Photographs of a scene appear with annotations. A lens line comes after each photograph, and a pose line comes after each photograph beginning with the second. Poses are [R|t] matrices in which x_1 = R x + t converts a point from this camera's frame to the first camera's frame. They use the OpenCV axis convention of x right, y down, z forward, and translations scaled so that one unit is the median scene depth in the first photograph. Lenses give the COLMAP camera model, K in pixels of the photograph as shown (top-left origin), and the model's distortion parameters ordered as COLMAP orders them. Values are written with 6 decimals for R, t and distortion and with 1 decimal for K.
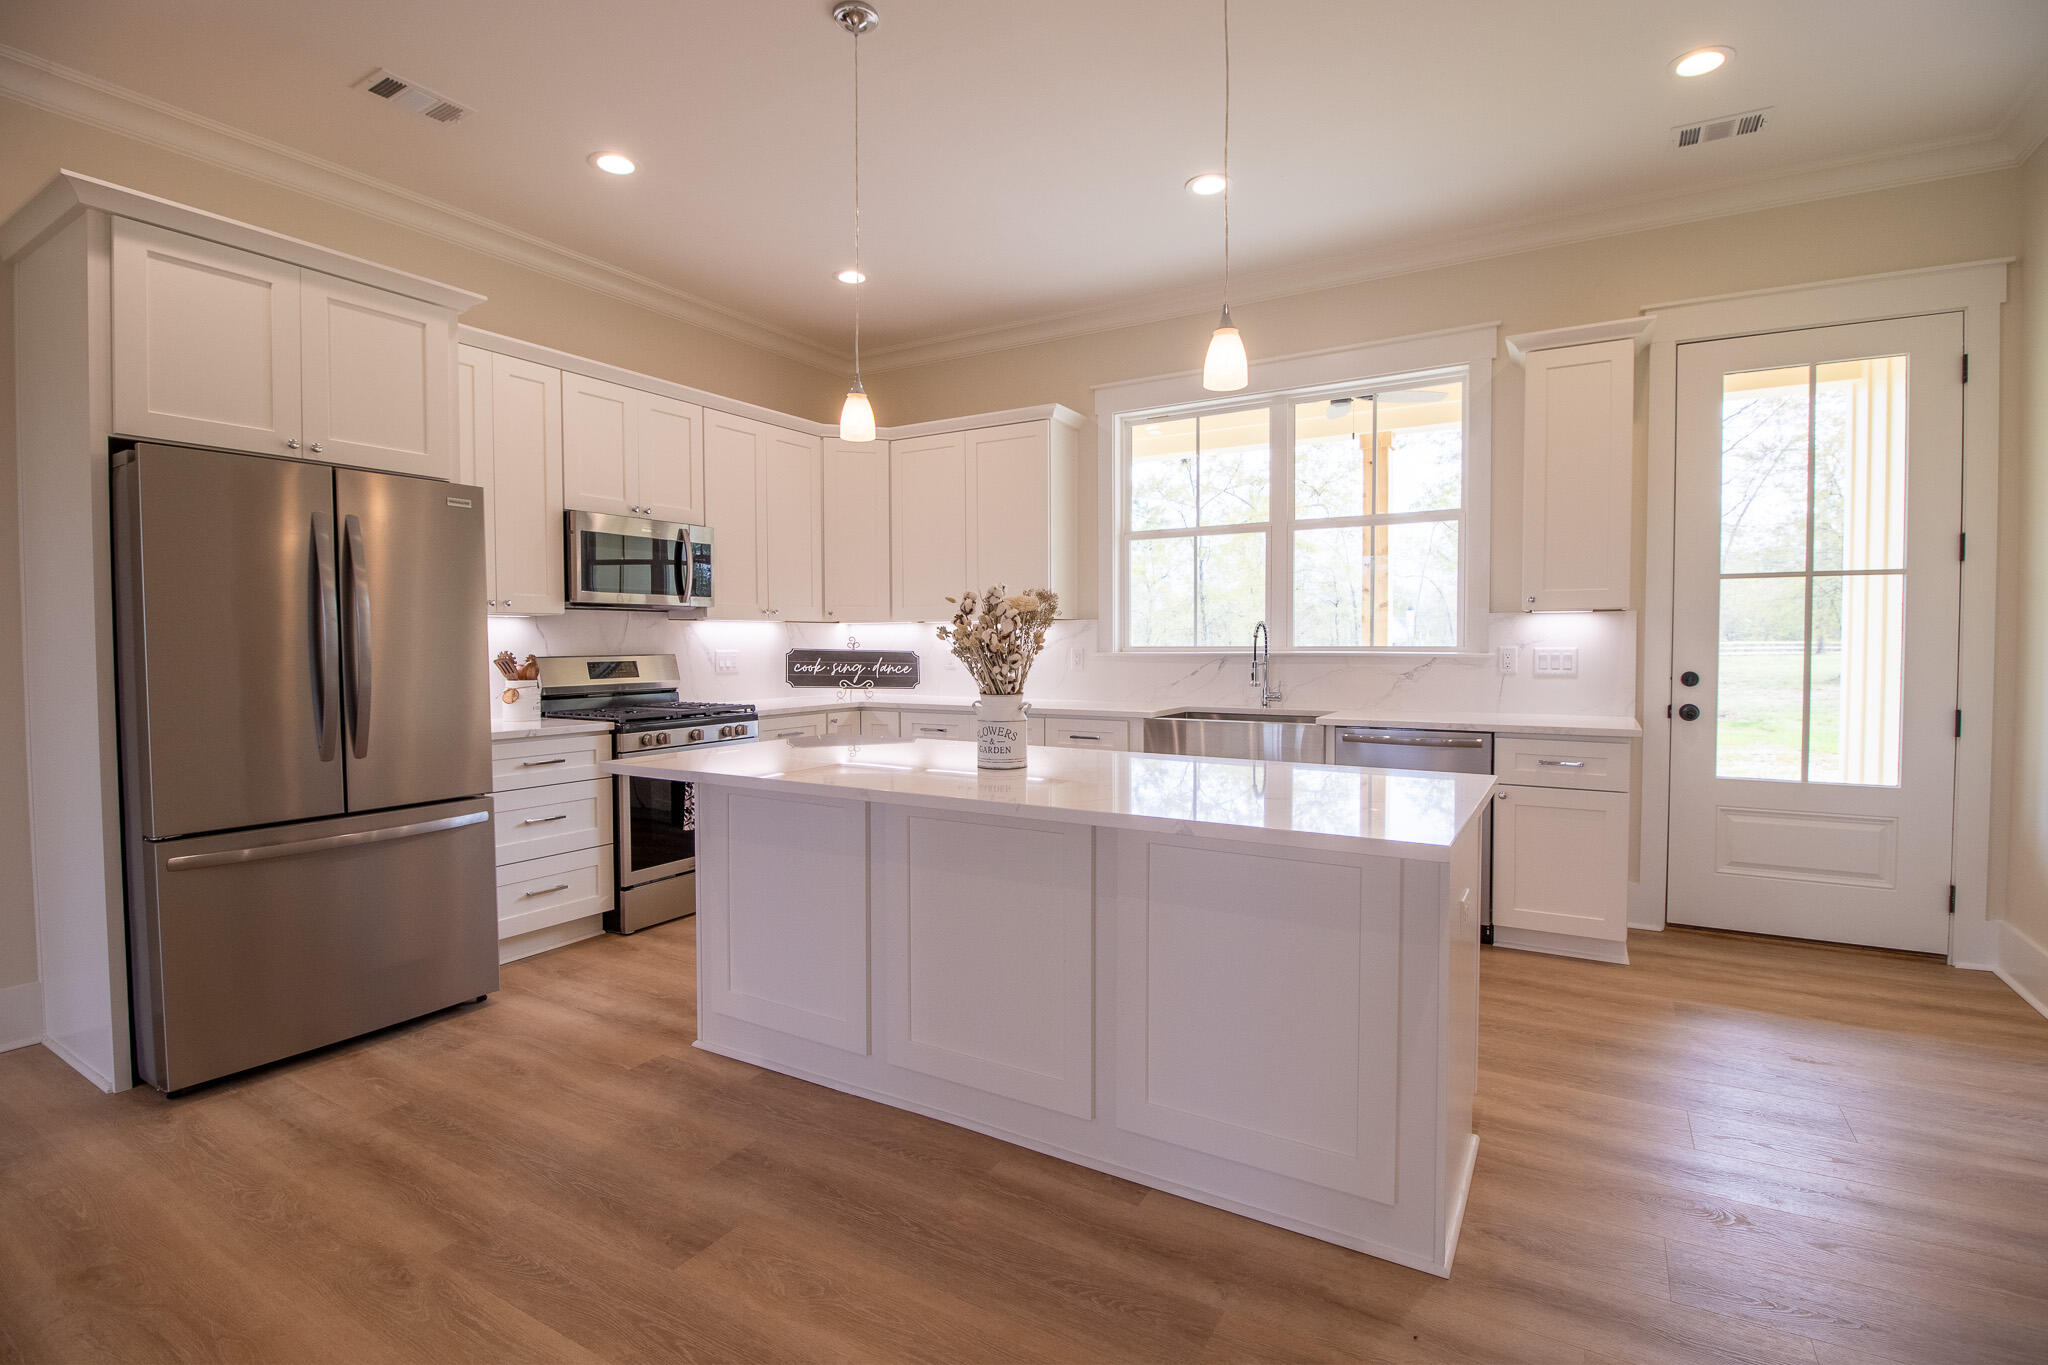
lens RADIAL K [[945.5, 0, 1024.0], [0, 945.5, 682.5], [0, 0, 1]] dist [-0.018040, -0.000571]
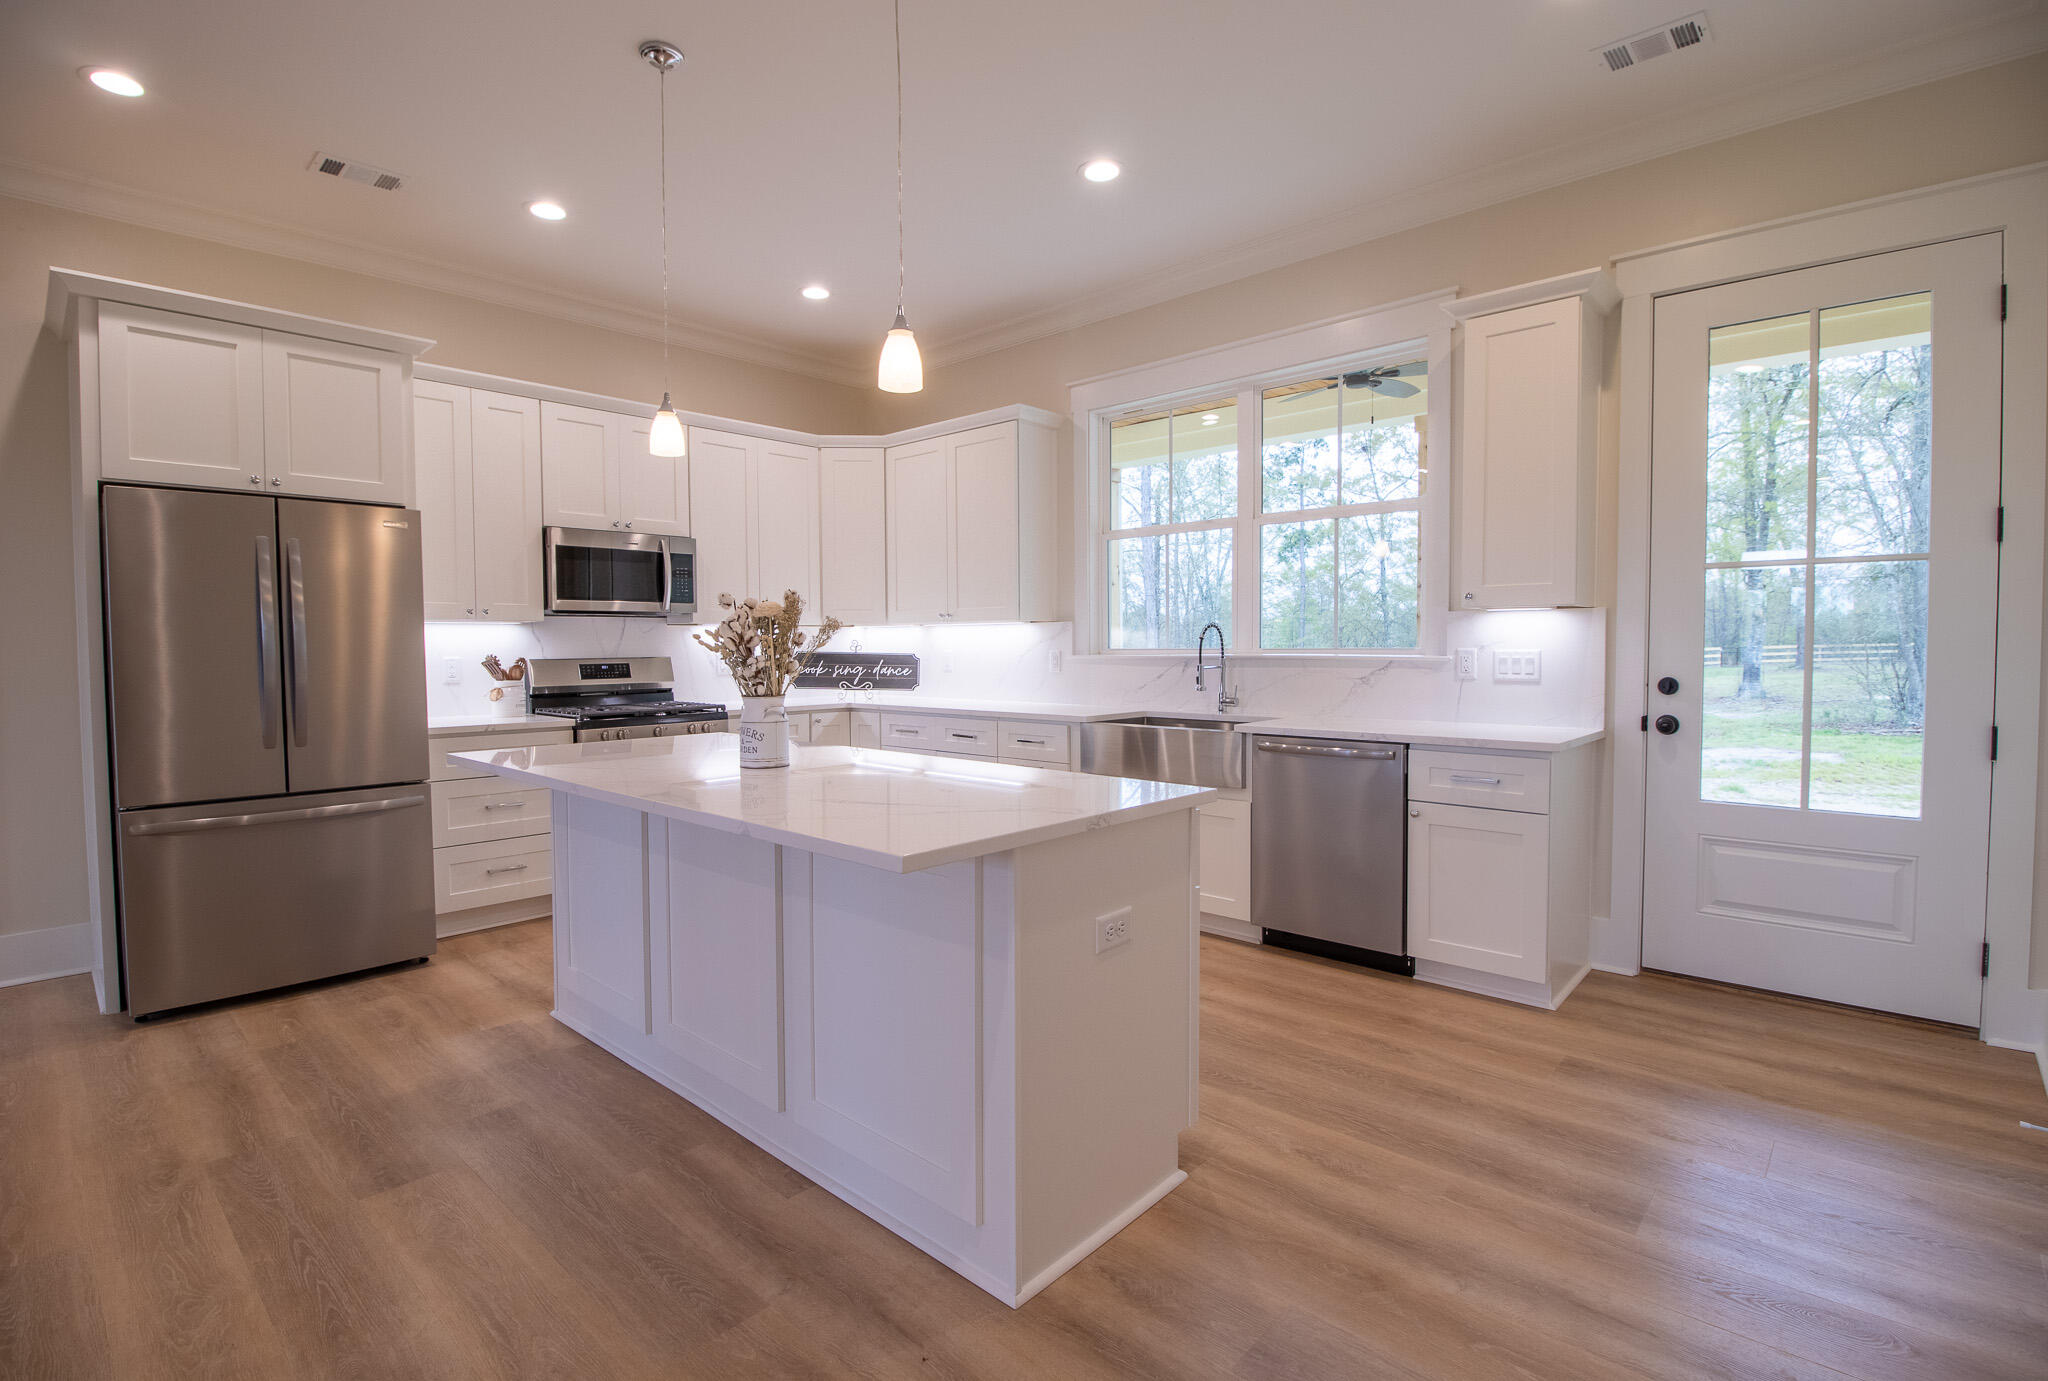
lens RADIAL K [[954.4, 0, 1014.7], [0, 954.4, 689.6], [0, 0, 1]] dist [-0.017575, -0.000417]
pose [[0.978138, 0.007029, -0.207840, 0.322801], [-0.005891, 0.999964, 0.006092, -0.002197], [0.207875, -0.004734, 0.978144, 0.025790]]
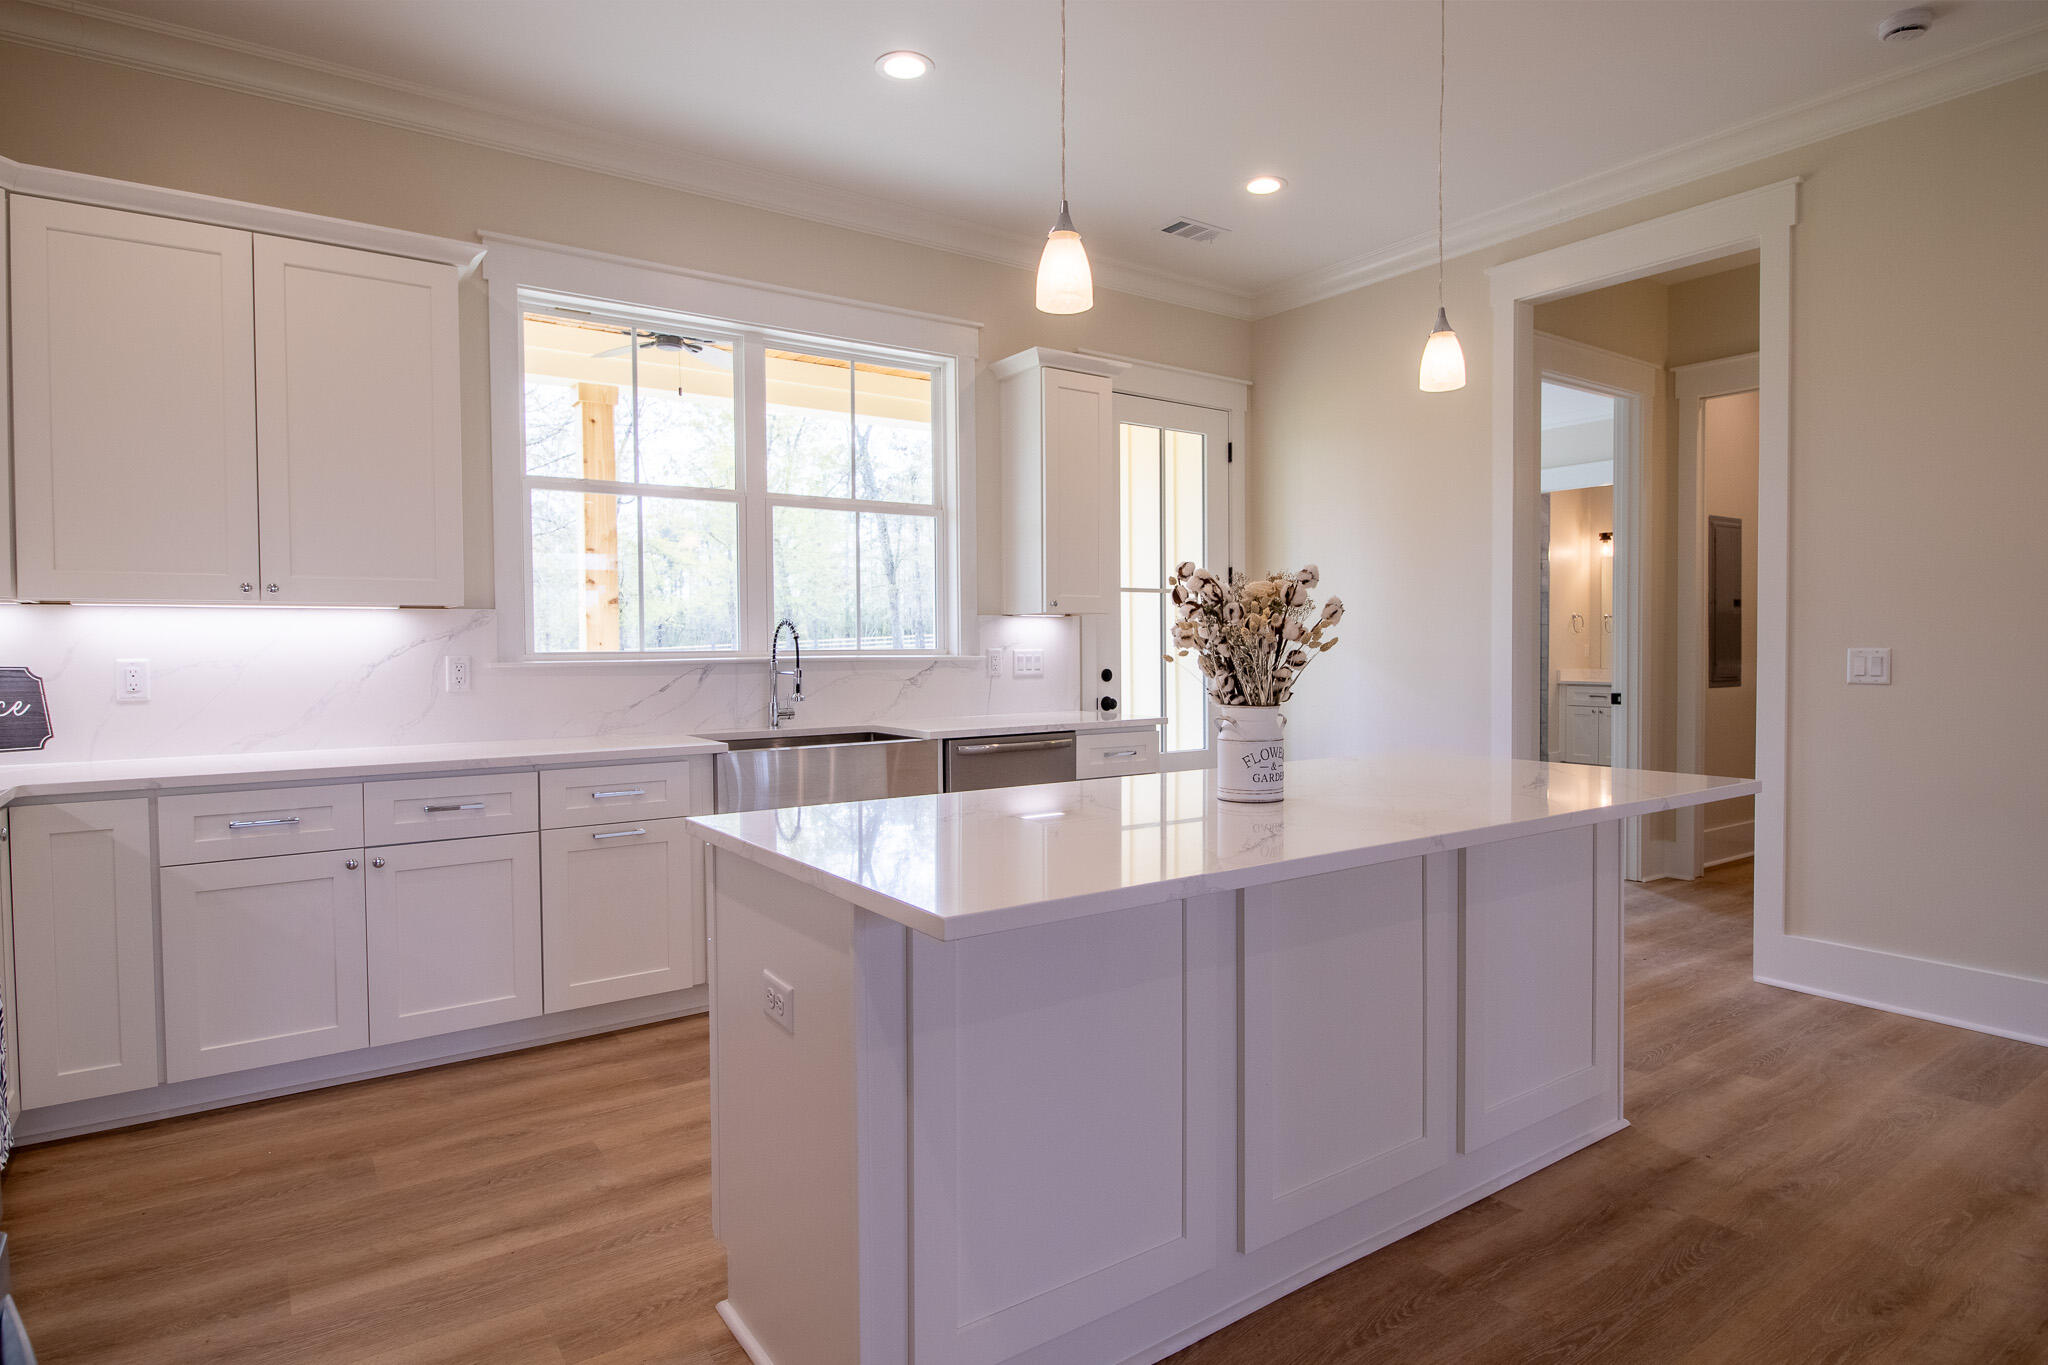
lens RADIAL K [[1111.0, 0, 1024.0], [0, 1111.0, 682.5], [0, 0, 1]] dist [-0.002842, -0.000896]
pose [[0.412182, -0.031064, 0.910572, -0.642324], [0.043250, 0.998959, 0.014502, -0.020483], [-0.910075, 0.033405, 0.413096, 0.550505]]
